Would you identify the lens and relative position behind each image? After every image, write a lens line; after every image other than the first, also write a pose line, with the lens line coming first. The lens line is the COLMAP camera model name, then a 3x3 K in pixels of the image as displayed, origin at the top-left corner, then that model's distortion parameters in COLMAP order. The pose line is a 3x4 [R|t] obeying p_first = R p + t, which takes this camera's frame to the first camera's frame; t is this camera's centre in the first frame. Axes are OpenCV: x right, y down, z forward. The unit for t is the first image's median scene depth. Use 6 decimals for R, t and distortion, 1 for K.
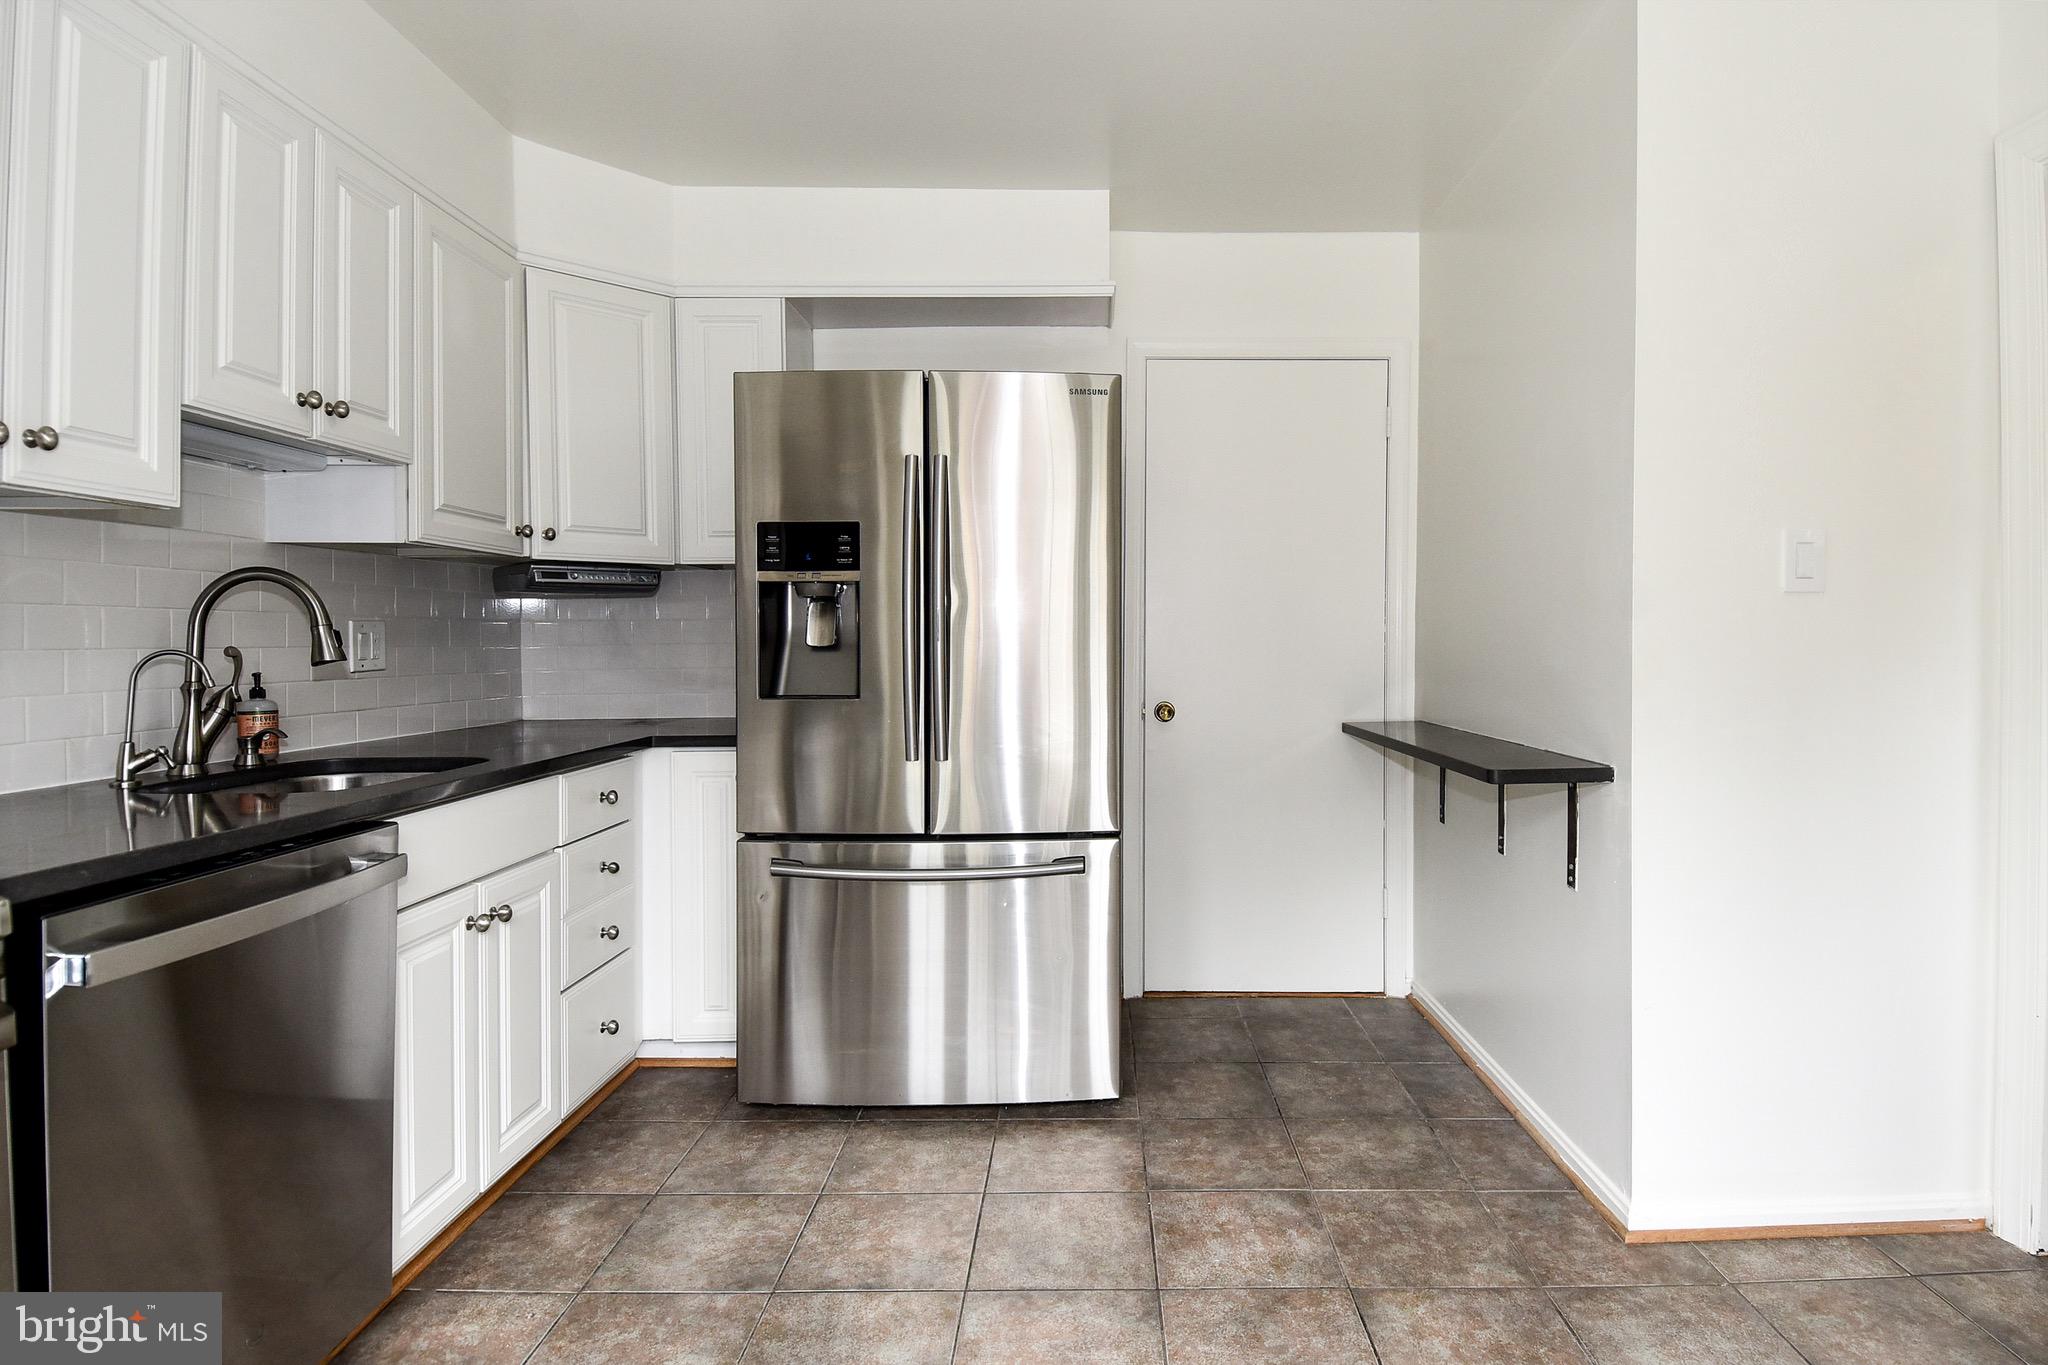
lens RADIAL K [[1093.4, 0, 1092.6], [0, 1093.4, 647.1], [0, 0, 1]] dist [0.046495, -0.049691]
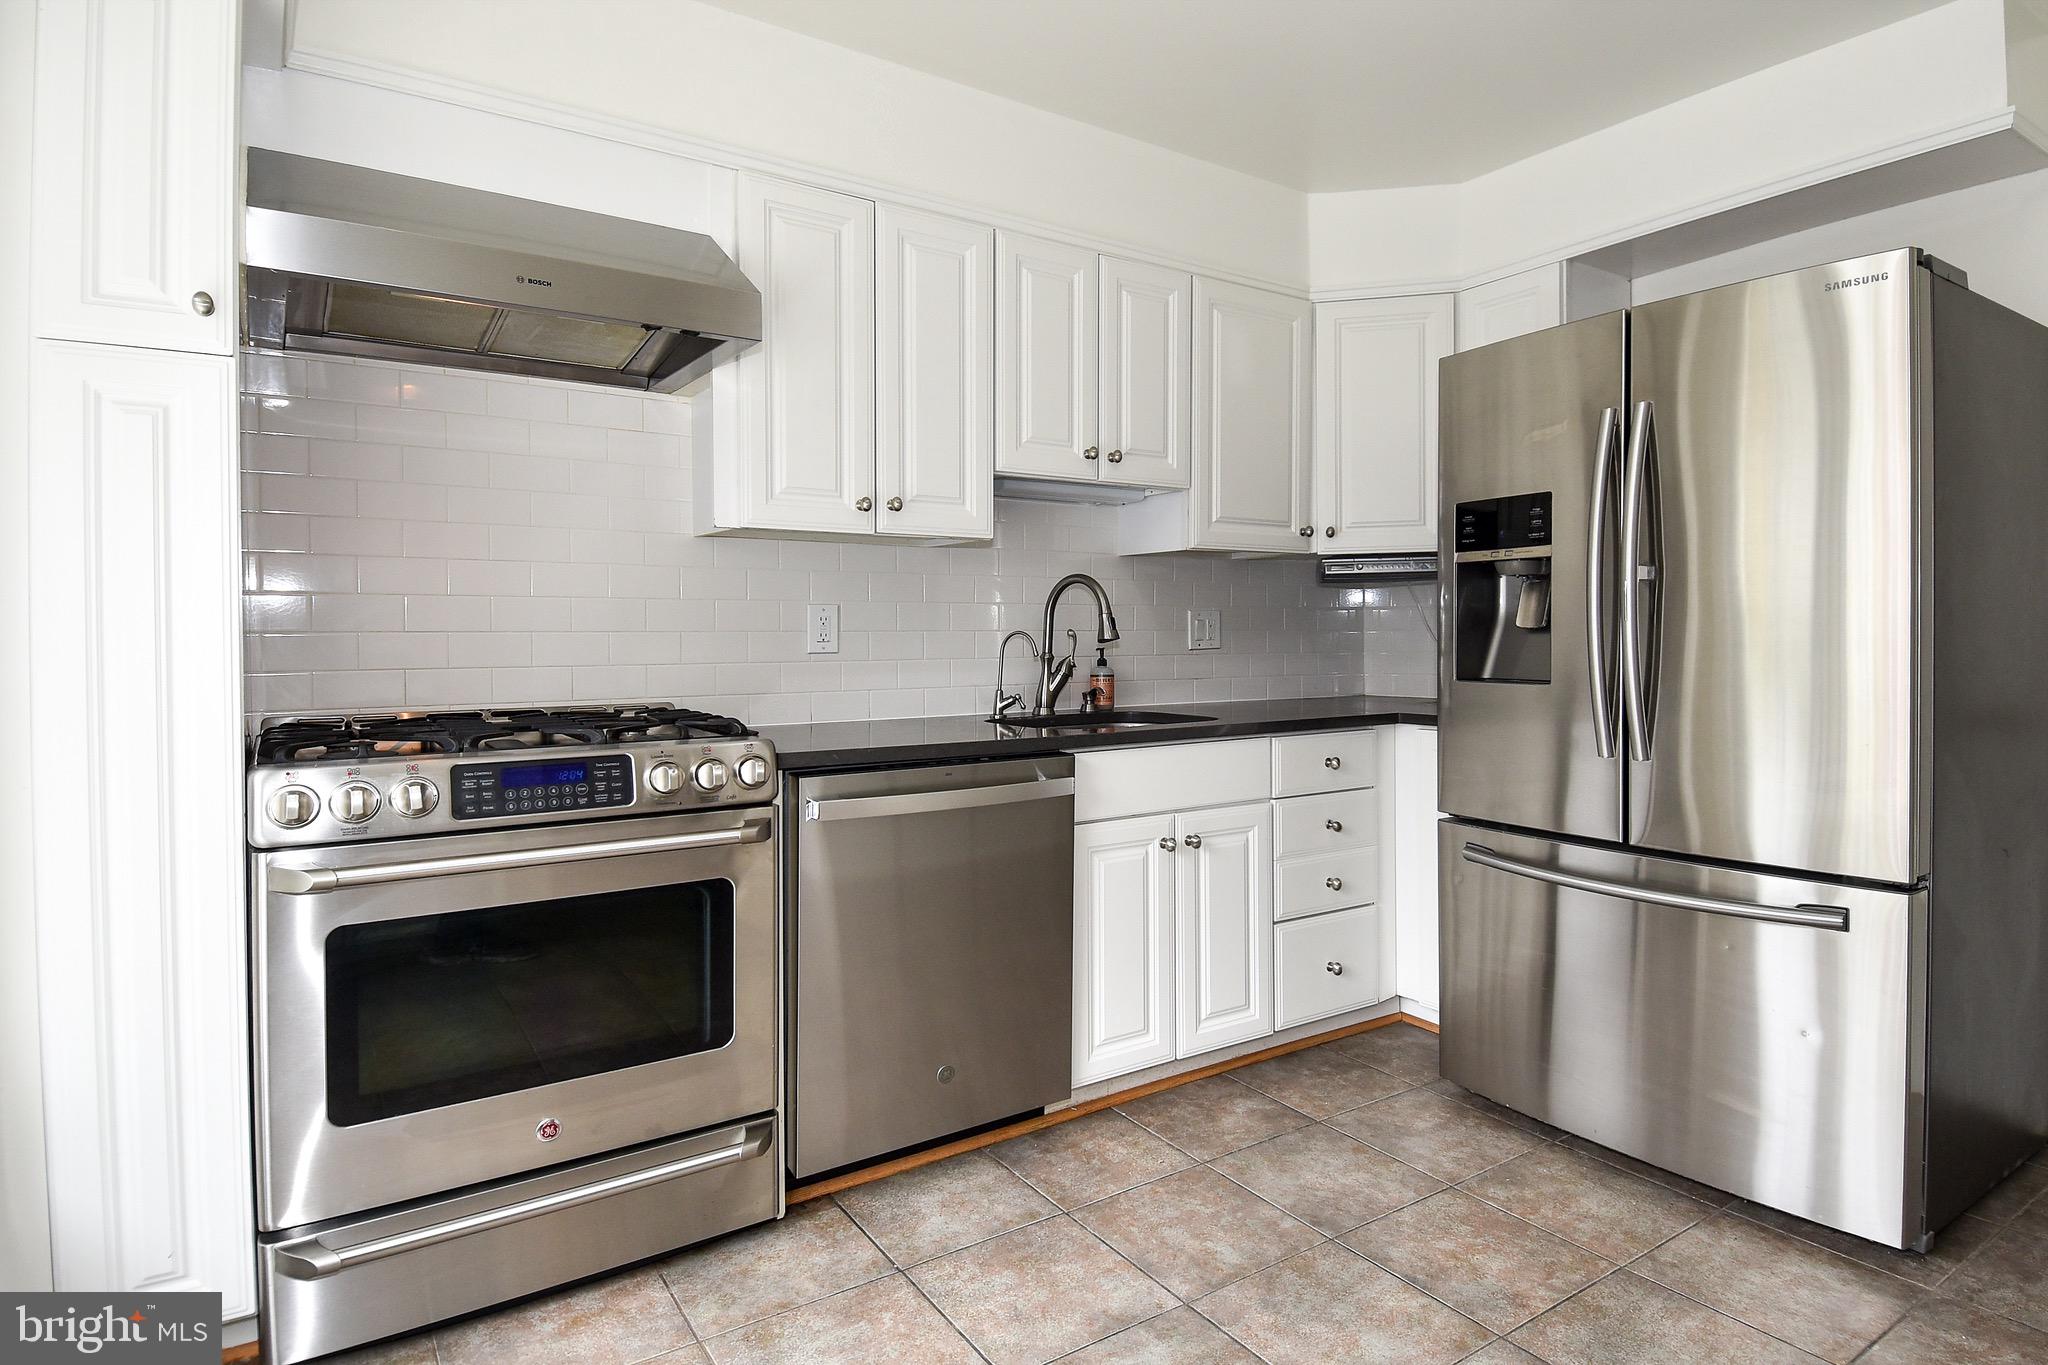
lens RADIAL K [[1061.5, 0, 1049.5], [0, 1061.5, 641.4], [0, 0, 1]] dist [0.048788, -0.044496]
pose [[0.566740, 0.003711, -0.823889, 0.320508], [-0.000355, 0.999991, 0.004260, 0.008350], [0.823897, -0.002121, 0.566736, 0.160397]]
